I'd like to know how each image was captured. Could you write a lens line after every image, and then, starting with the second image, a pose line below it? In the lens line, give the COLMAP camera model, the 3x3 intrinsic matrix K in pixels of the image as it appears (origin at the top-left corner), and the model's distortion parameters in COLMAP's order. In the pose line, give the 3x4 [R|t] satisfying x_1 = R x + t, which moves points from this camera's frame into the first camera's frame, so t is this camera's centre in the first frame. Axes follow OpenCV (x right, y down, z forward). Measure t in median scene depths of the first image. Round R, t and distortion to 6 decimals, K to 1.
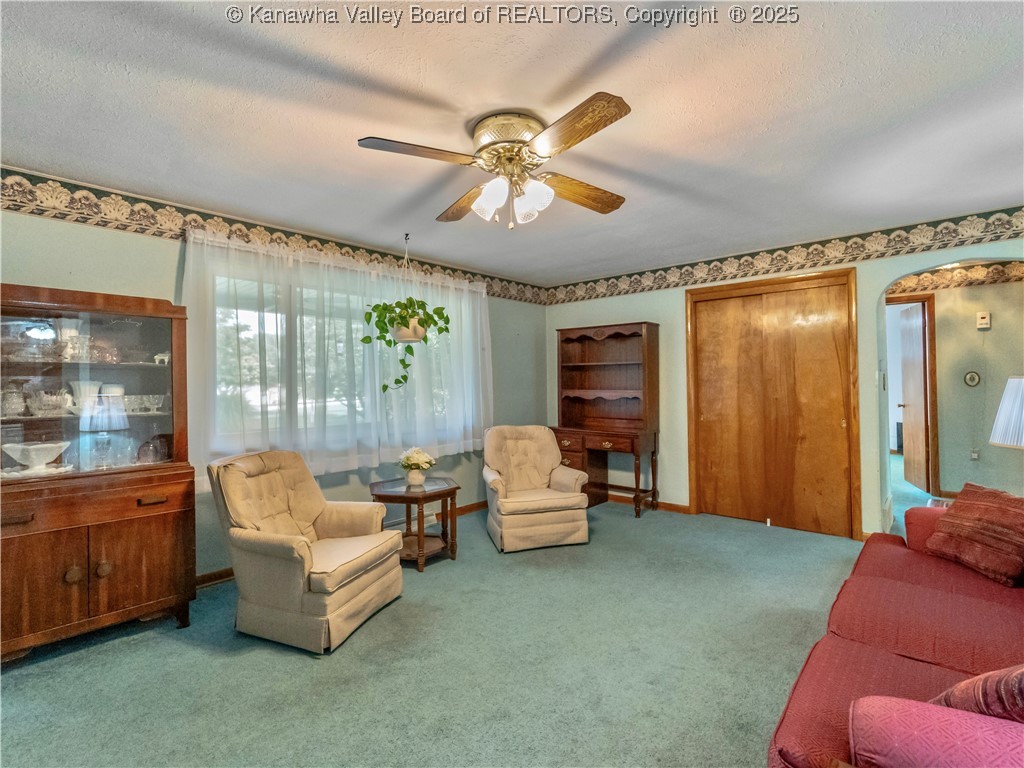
lens RADIAL K [[500.4, 0, 509.3], [0, 500.4, 381.2], [0, 0, 1]] dist [-0.012232, 0.001204]
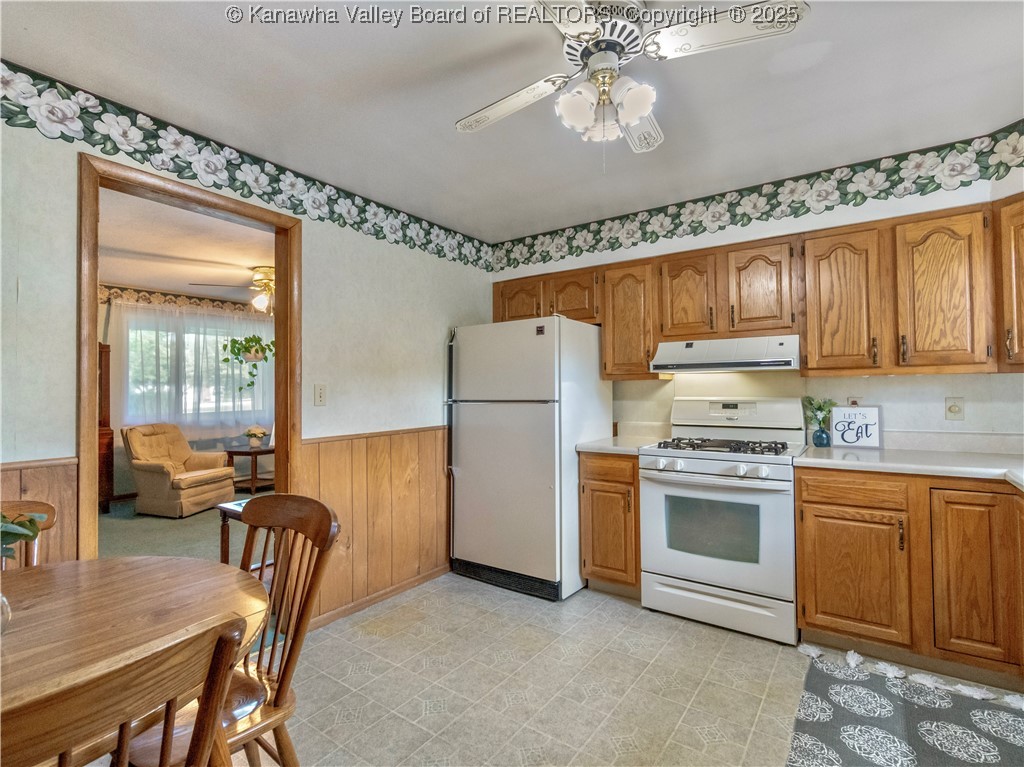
lens RADIAL K [[500.4, 0, 514.2], [0, 500.4, 382.2], [0, 0, 1]] dist [-0.012232, 0.001204]
pose [[0.993931, 0.017313, 0.108633, 0.550284], [-0.017648, 0.999842, 0.002123, -0.032996], [-0.108579, -0.004027, 0.994080, -0.850967]]
